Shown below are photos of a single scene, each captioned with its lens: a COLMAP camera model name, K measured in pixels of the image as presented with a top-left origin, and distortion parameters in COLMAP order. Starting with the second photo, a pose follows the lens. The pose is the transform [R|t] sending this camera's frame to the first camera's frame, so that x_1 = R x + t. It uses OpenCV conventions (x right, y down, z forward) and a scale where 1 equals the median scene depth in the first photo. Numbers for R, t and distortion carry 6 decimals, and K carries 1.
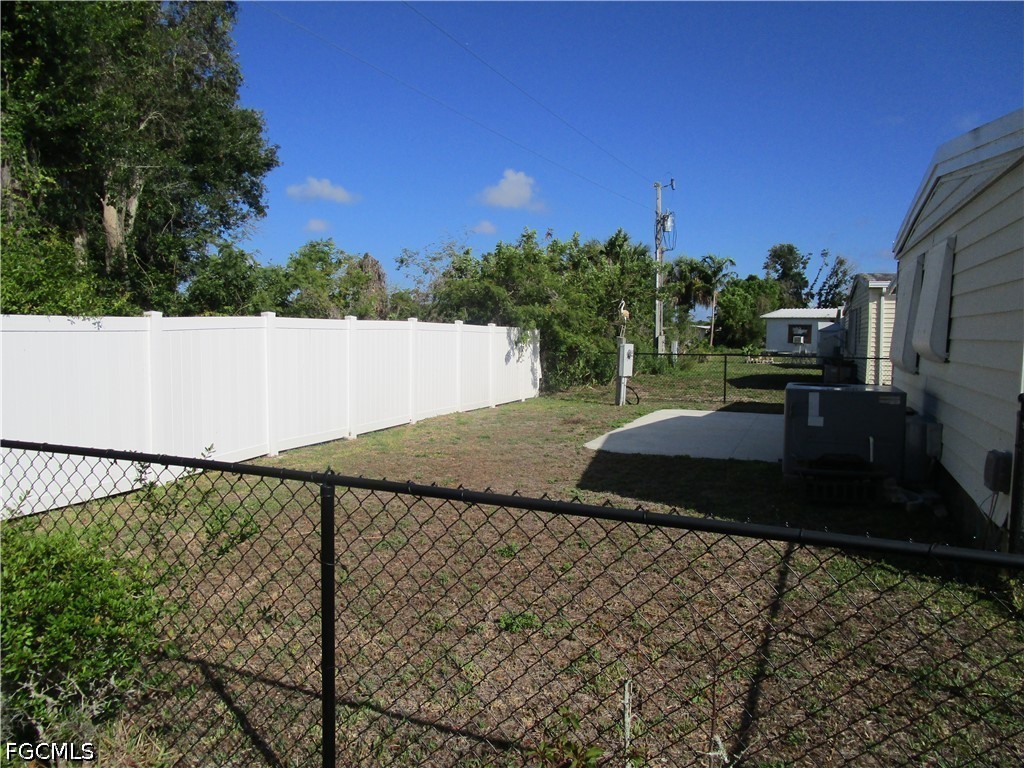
lens RADIAL K [[723.9, 0, 514.3], [0, 723.9, 384.1], [0, 0, 1]] dist [-0.035045, 0.015268]
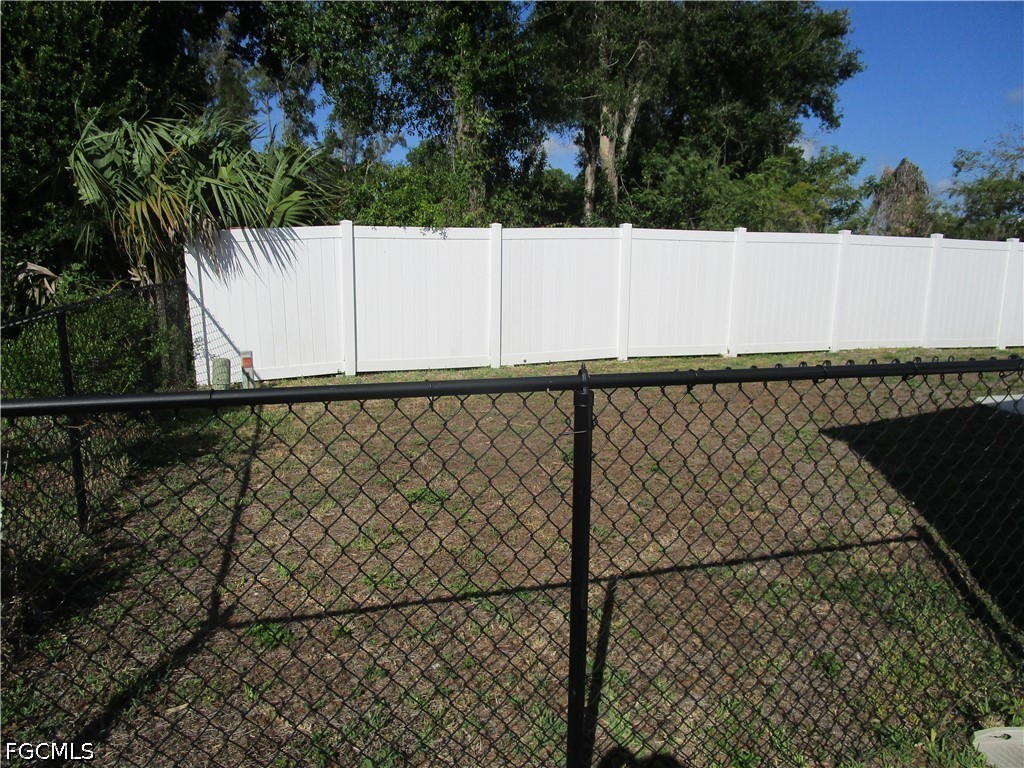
lens RADIAL K [[723.9, 0, 515.2], [0, 723.9, 382.5], [0, 0, 1]] dist [-0.035045, 0.015268]
pose [[0.656694, 0.132817, -0.742369, 0.231596], [-0.059228, 0.990412, 0.124801, 0.004957], [0.751828, -0.037987, 0.658265, 0.114534]]
